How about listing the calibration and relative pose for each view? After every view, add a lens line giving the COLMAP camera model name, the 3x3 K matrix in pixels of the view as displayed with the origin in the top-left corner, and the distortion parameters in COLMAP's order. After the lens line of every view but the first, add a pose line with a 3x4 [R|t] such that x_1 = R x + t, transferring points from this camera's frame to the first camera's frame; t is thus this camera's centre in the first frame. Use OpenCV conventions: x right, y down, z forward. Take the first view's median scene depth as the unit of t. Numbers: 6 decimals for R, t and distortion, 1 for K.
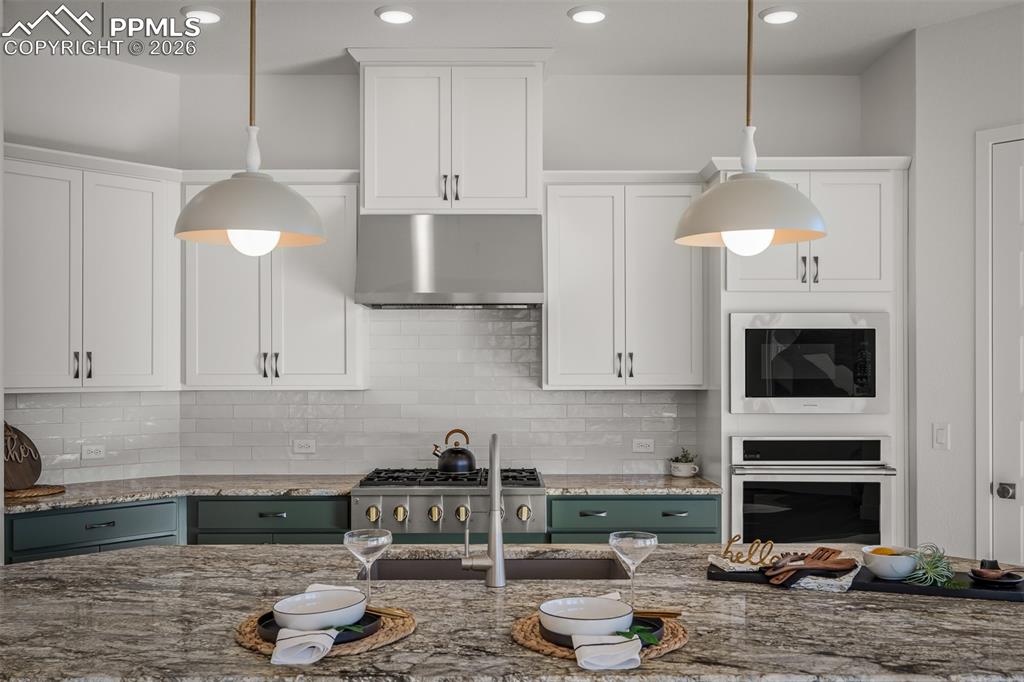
lens RADIAL K [[947.3, 0, 510.9], [0, 947.3, 366.7], [0, 0, 1]] dist [0.004505, 0.002818]
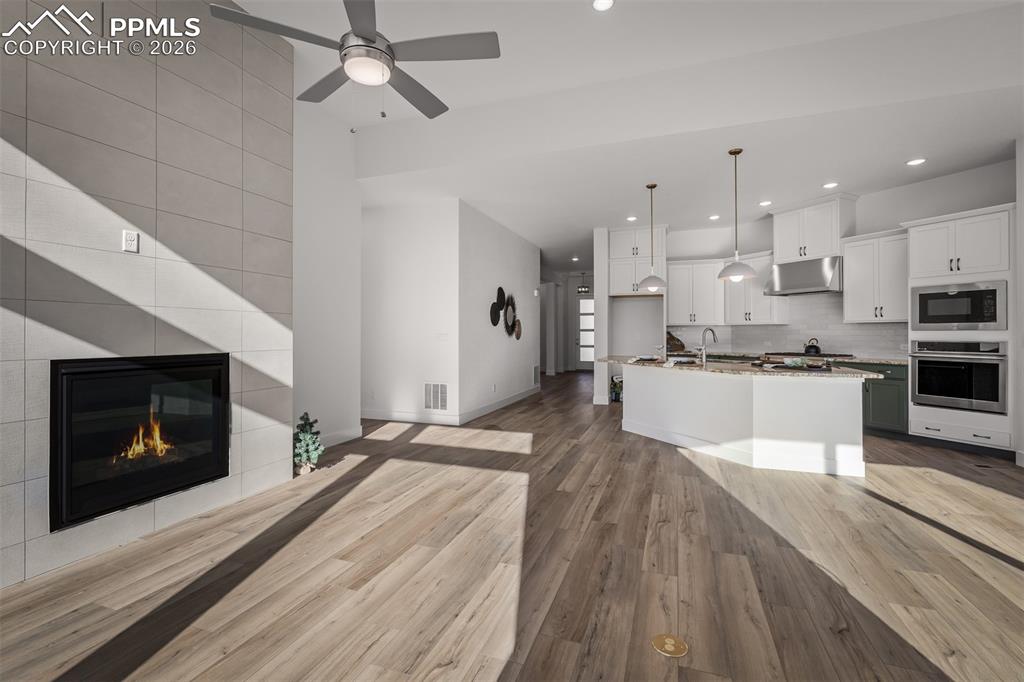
lens RADIAL K [[458.5, 0, 508.2], [0, 458.5, 330.7], [0, 0, 1]] dist [-0.002666, -0.000546]
pose [[0.419885, -0.004020, -0.907568, 0.835748], [0.000126, 0.999990, -0.004371, 0.054404], [0.907577, 0.001721, 0.419881, -0.378588]]
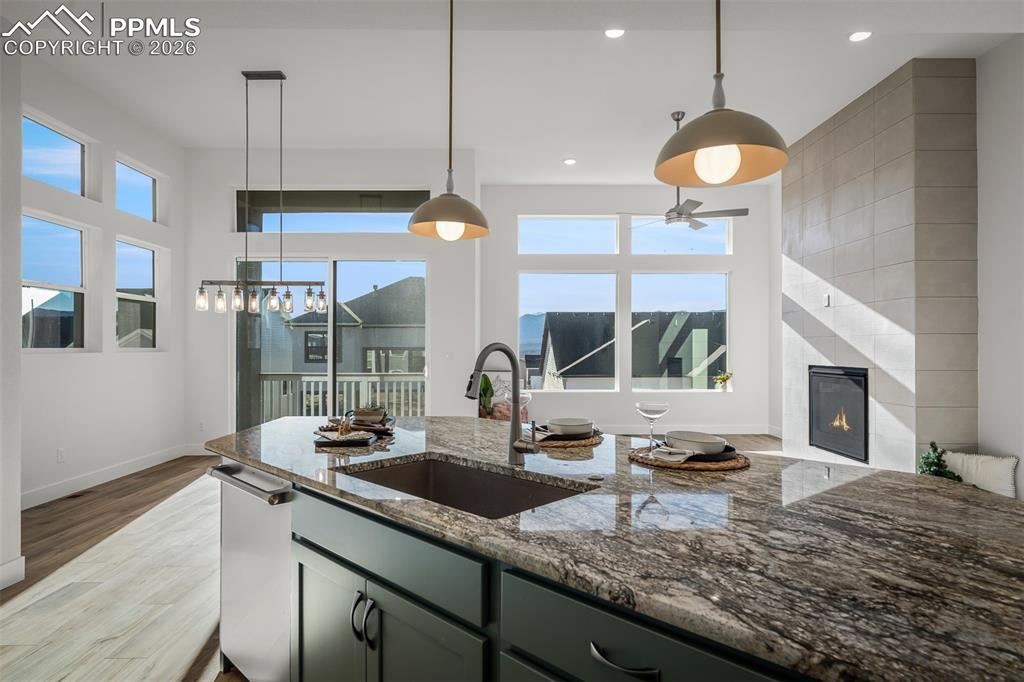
lens RADIAL K [[556.2, 0, 509.0], [0, 556.2, 345.3], [0, 0, 1]] dist [-0.000624, 0.000291]
pose [[-0.712662, 0.006477, 0.701478, -0.289932], [0.001802, 0.999971, -0.007402, 0.045946], [-0.701505, -0.004011, -0.712653, 0.849577]]
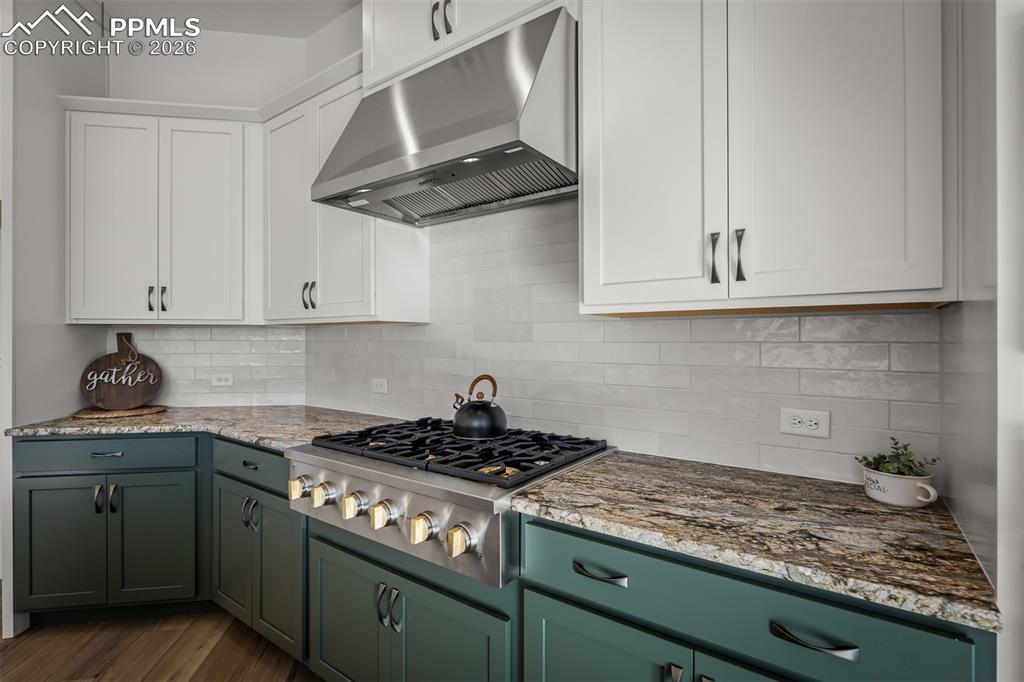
lens RADIAL K [[479.1, 0, 508.5], [0, 479.1, 340.9], [0, 0, 1]] dist [-0.000732, -0.000571]
pose [[0.805174, 0.002914, -0.593031, 0.186700], [-0.000404, 0.999990, 0.004366, 0.042655], [0.593038, -0.003276, 0.805168, 0.783765]]
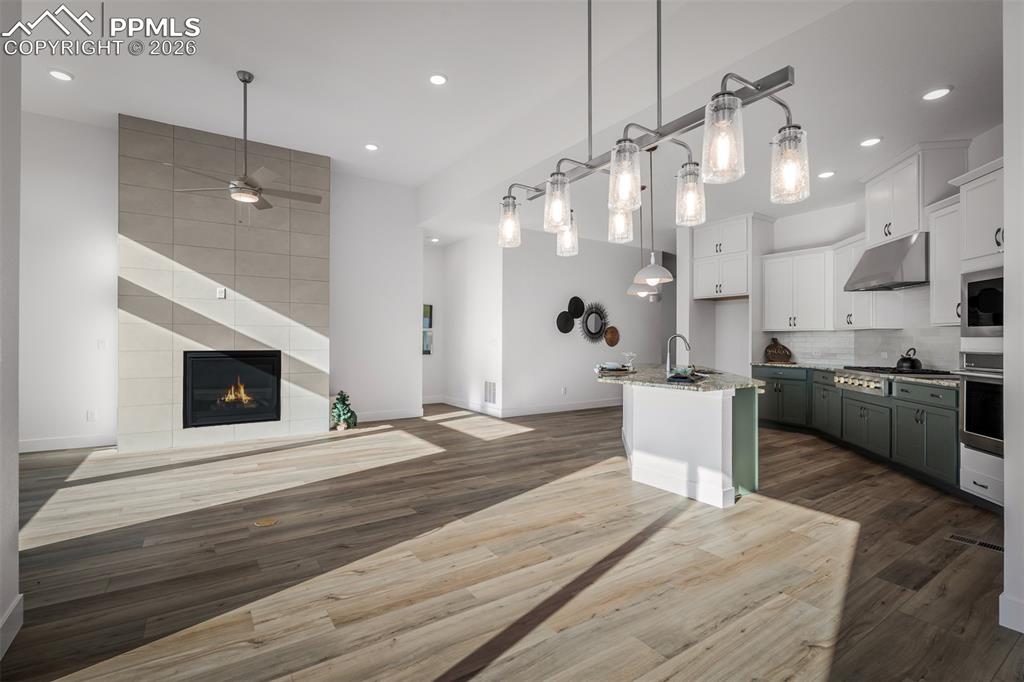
lens RADIAL K [[468.8, 0, 510.9], [0, 468.8, 338.4], [0, 0, 1]] dist [-0.001160, 0.000233]
pose [[-0.192784, -0.002959, -0.981237, 1.144715], [-0.002099, 0.999994, -0.002603, 0.055142], [0.981239, 0.001557, -0.192789, 0.406573]]
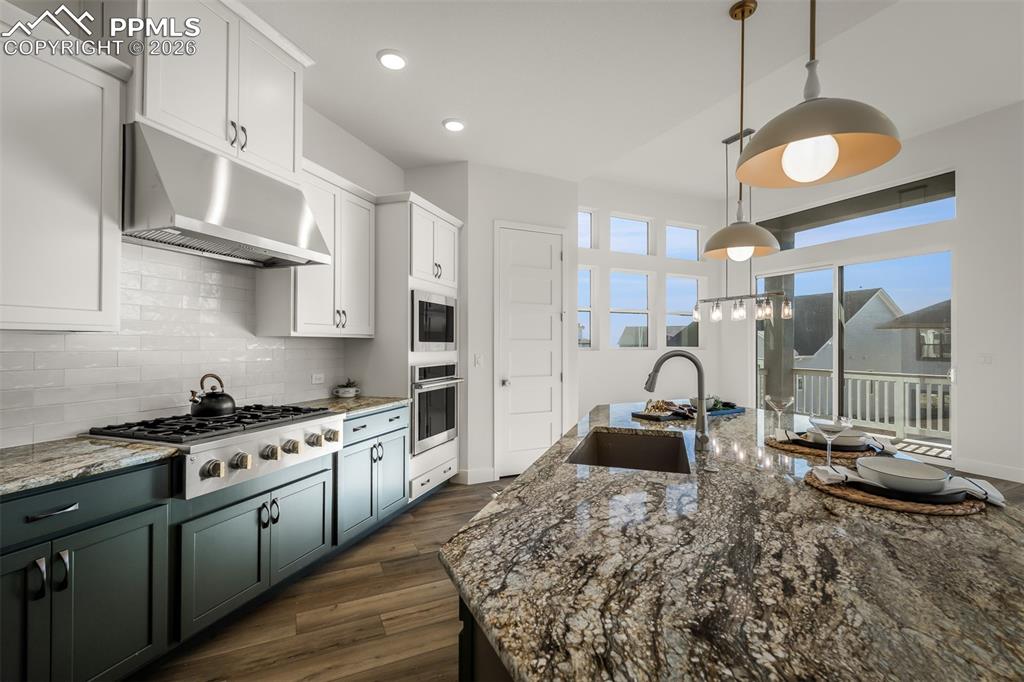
lens RADIAL K [[451.0, 0, 509.7], [0, 451.0, 340.4], [0, 0, 1]] dist [-0.002691, -0.000473]
pose [[0.330609, 0.011003, 0.943704, -0.441187], [-0.003862, 0.999939, -0.010305, 0.037142], [-0.943760, -0.000238, 0.330631, 0.586228]]
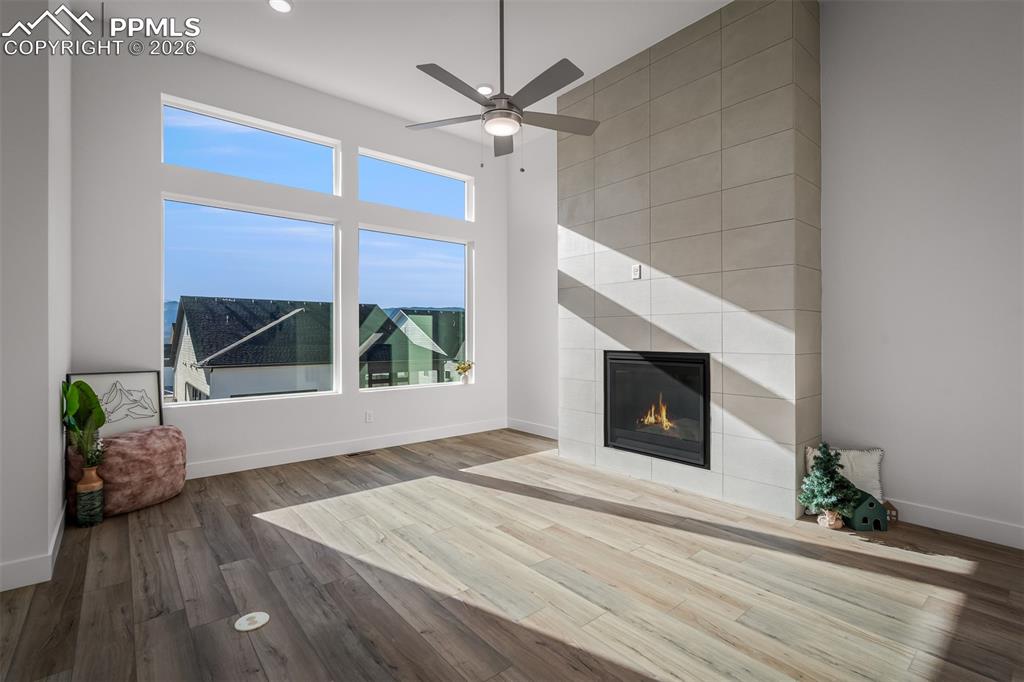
lens RADIAL K [[467.5, 0, 509.6], [0, 467.5, 338.3], [0, 0, 1]] dist [-0.003330, 0.000820]
pose [[-0.996183, 0.002687, 0.087244, 0.250169], [0.002797, 0.999995, 0.001132, 0.059063], [-0.087241, 0.001372, -0.996186, 0.334553]]
